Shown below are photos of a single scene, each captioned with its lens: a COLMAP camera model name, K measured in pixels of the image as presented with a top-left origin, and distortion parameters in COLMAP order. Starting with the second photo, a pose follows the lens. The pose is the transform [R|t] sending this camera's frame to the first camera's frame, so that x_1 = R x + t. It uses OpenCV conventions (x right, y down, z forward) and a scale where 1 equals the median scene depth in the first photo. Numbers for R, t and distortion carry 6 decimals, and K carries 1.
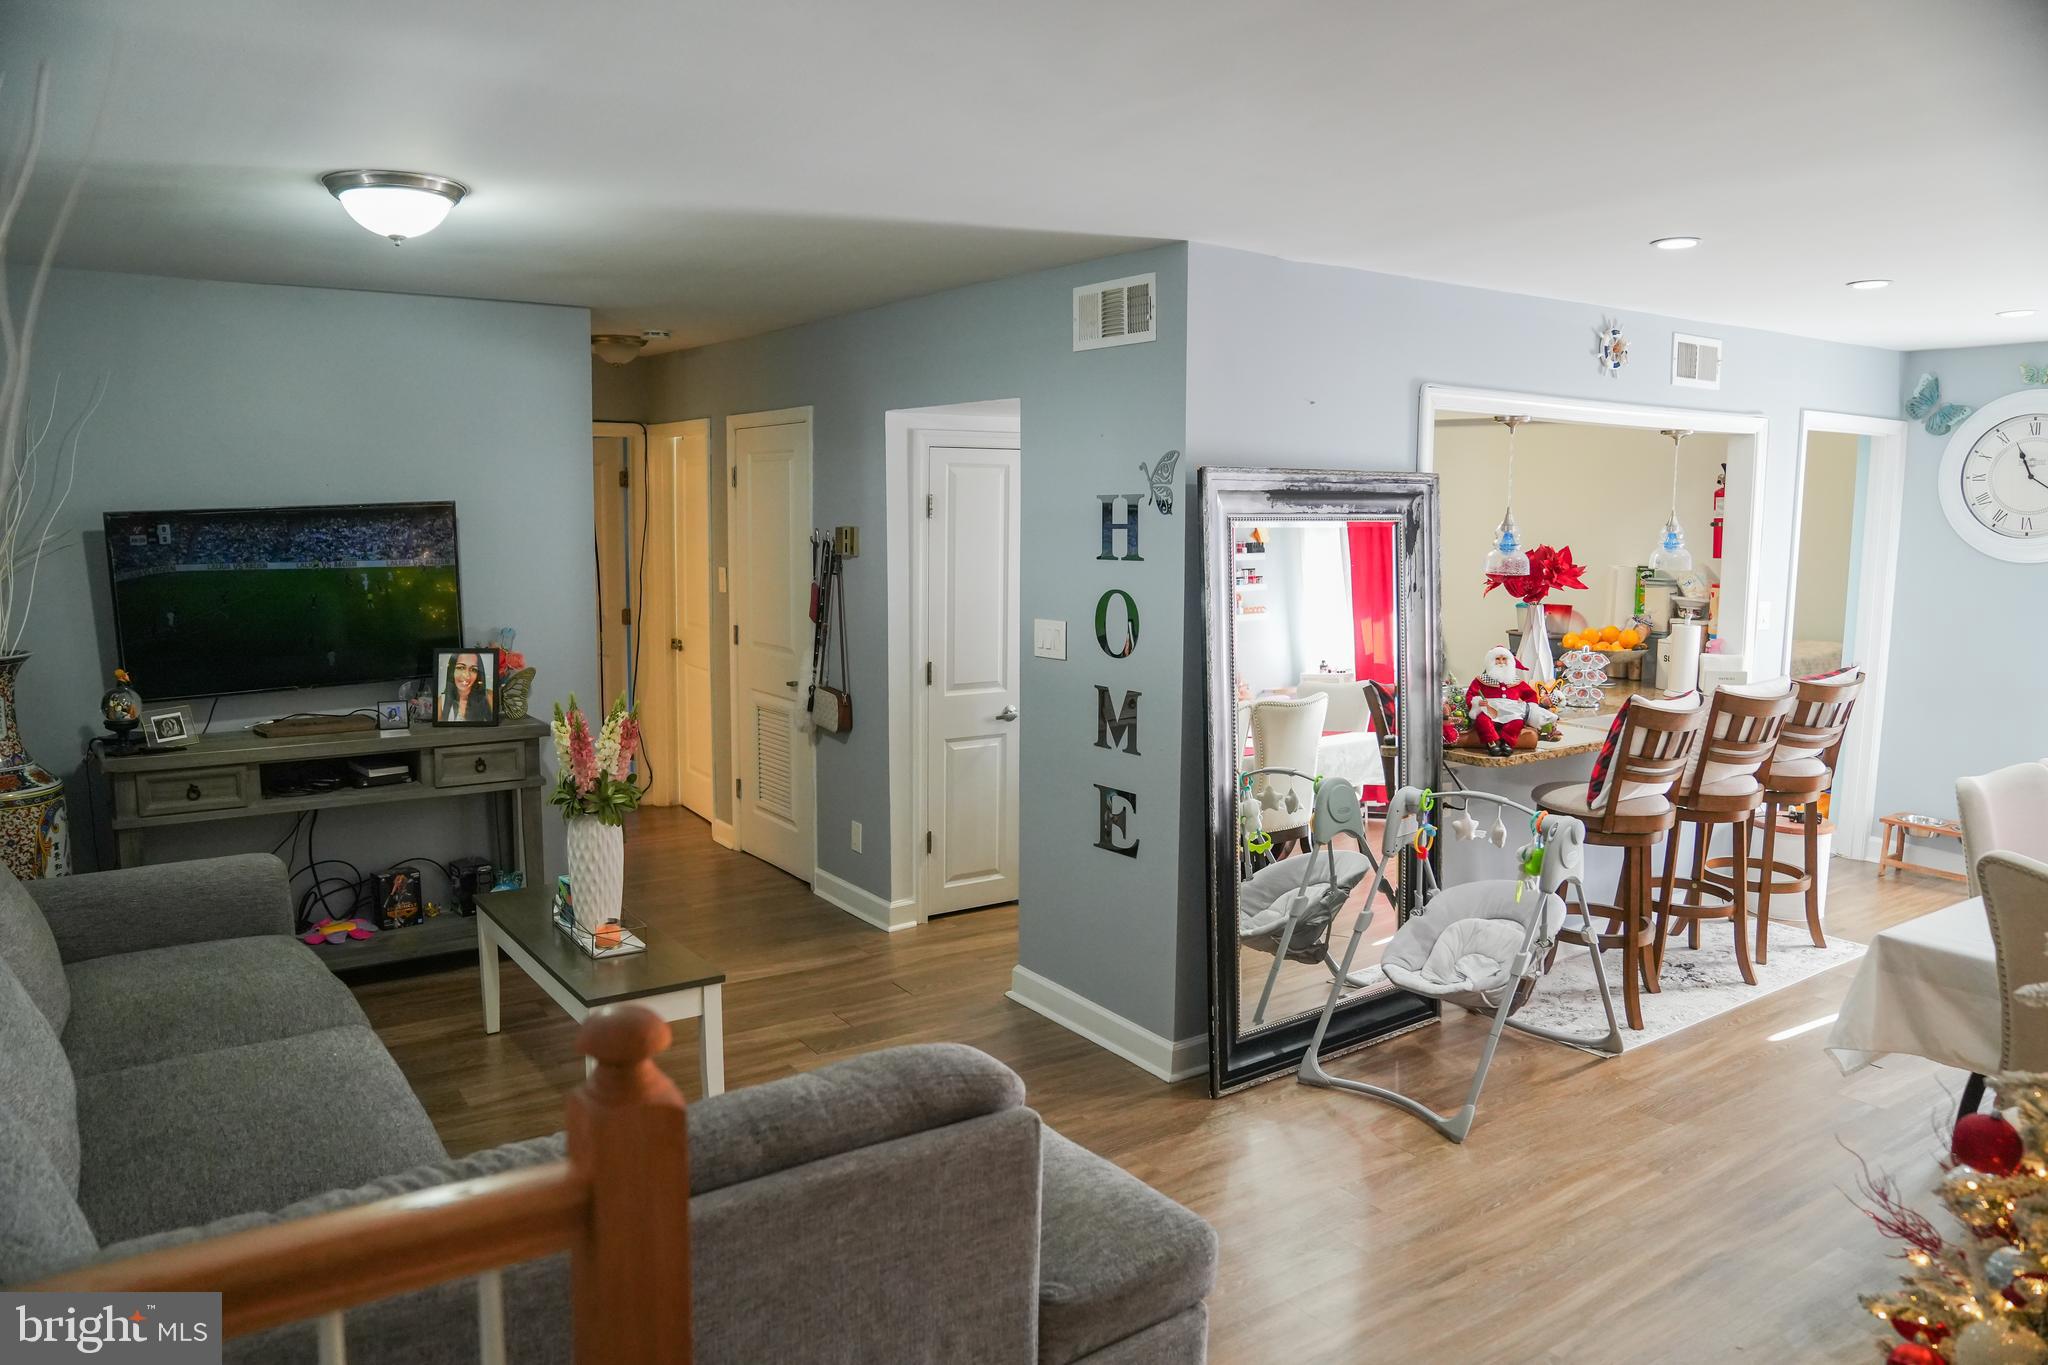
lens RADIAL K [[1425.7, 0, 1014.5], [0, 1425.7, 679.5], [0, 0, 1]] dist [-0.135946, 0.107495]
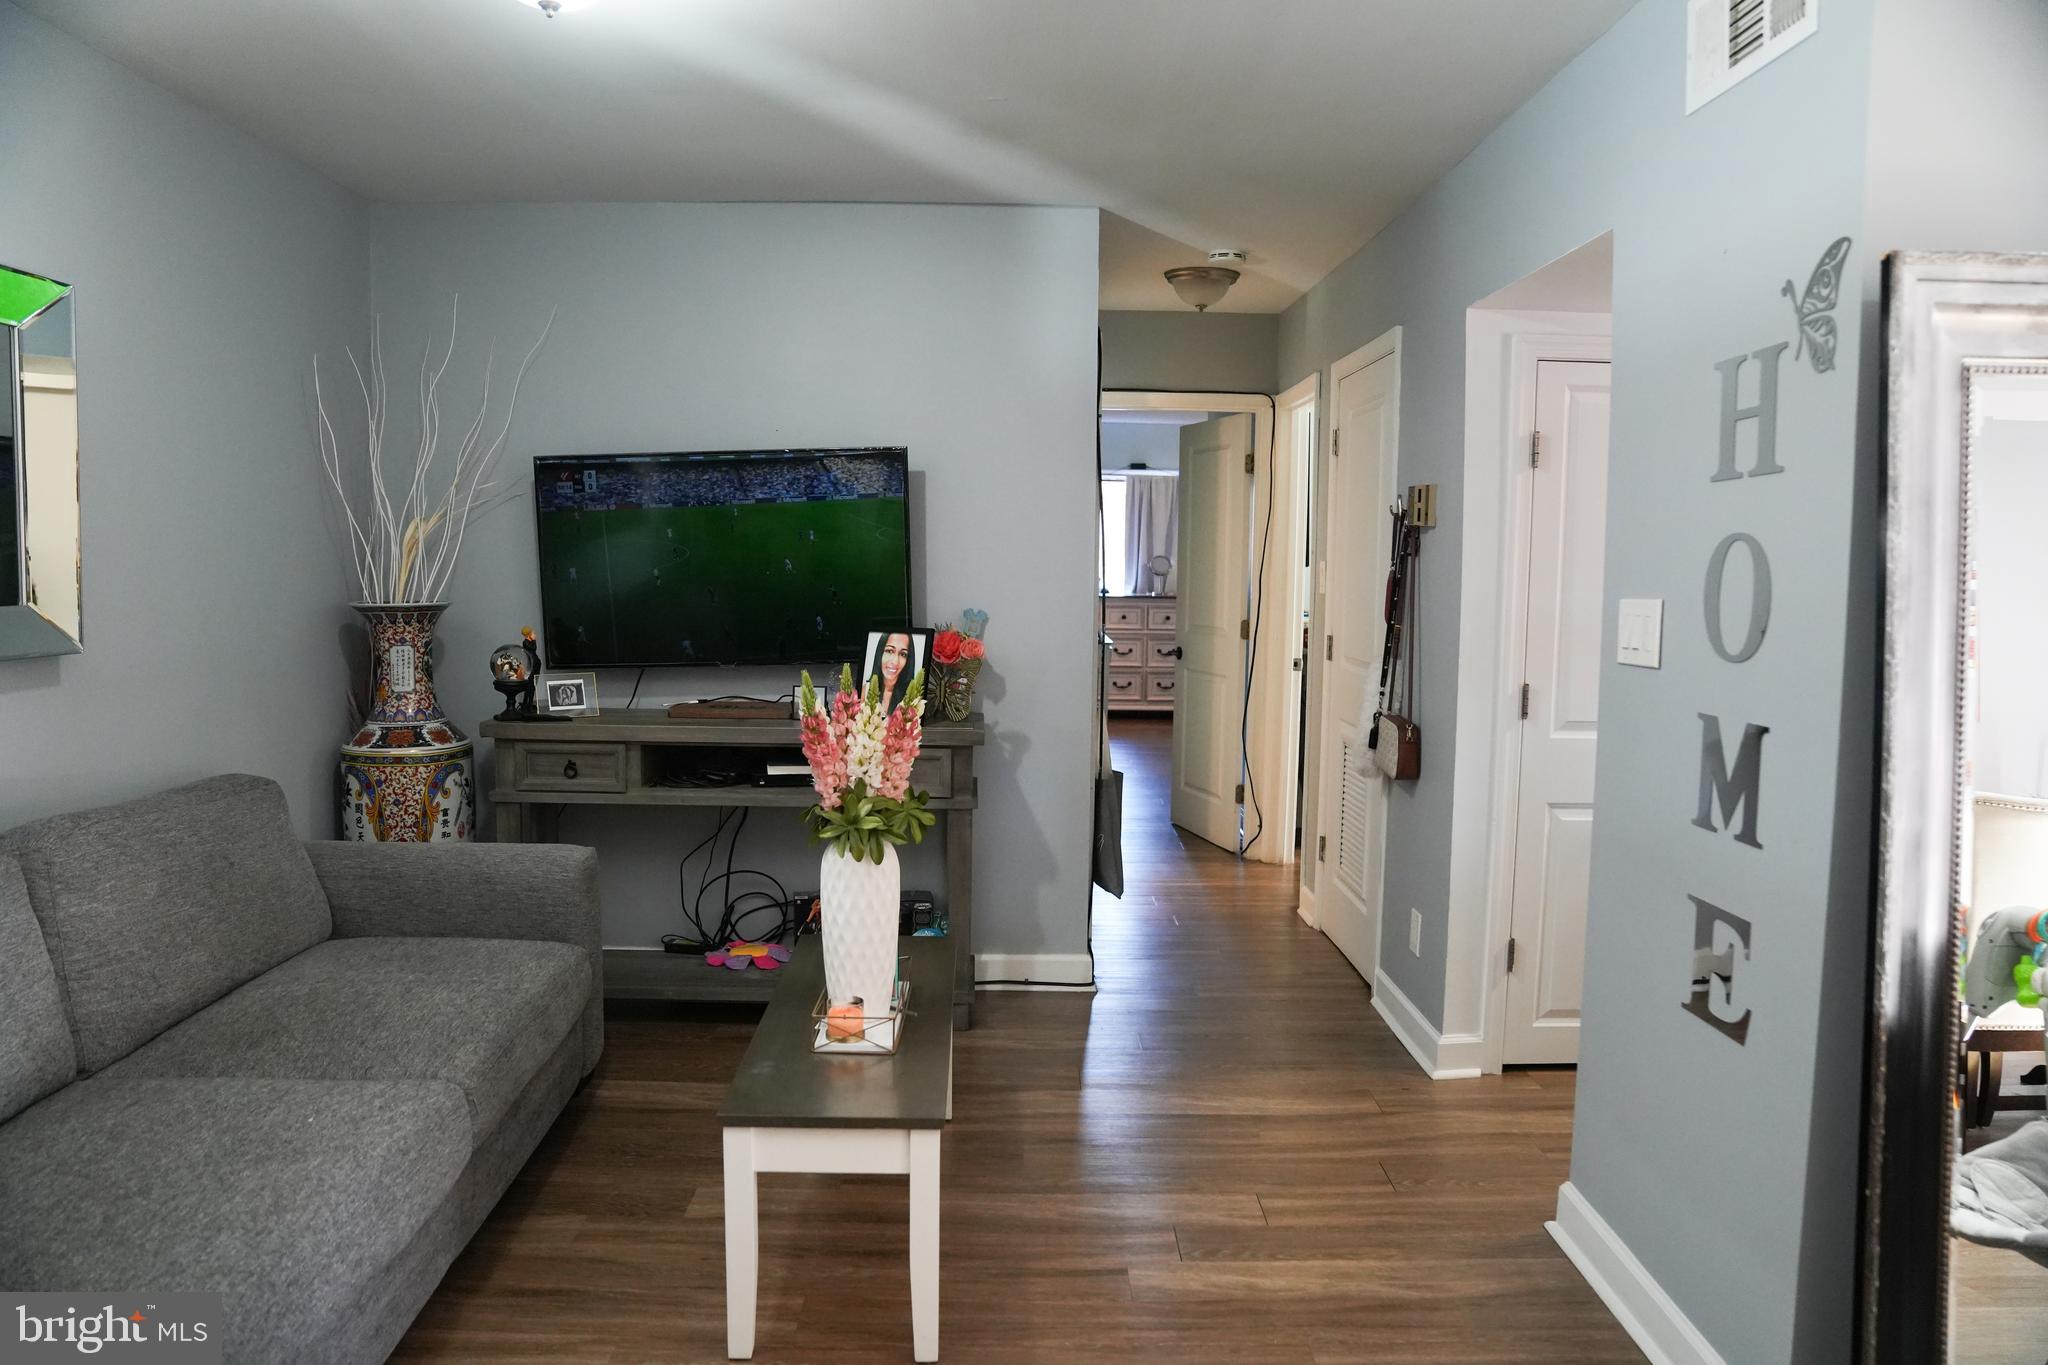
lens RADIAL K [[1425.7, 0, 1014.5], [0, 1425.7, 679.5], [0, 0, 1]] dist [-0.135946, 0.107495]
pose [[0.831771, 0.052492, -0.552632, 0.121324], [-0.076626, 0.996846, -0.020644, 0.020387], [0.549806, 0.059517, 0.833170, 0.379436]]
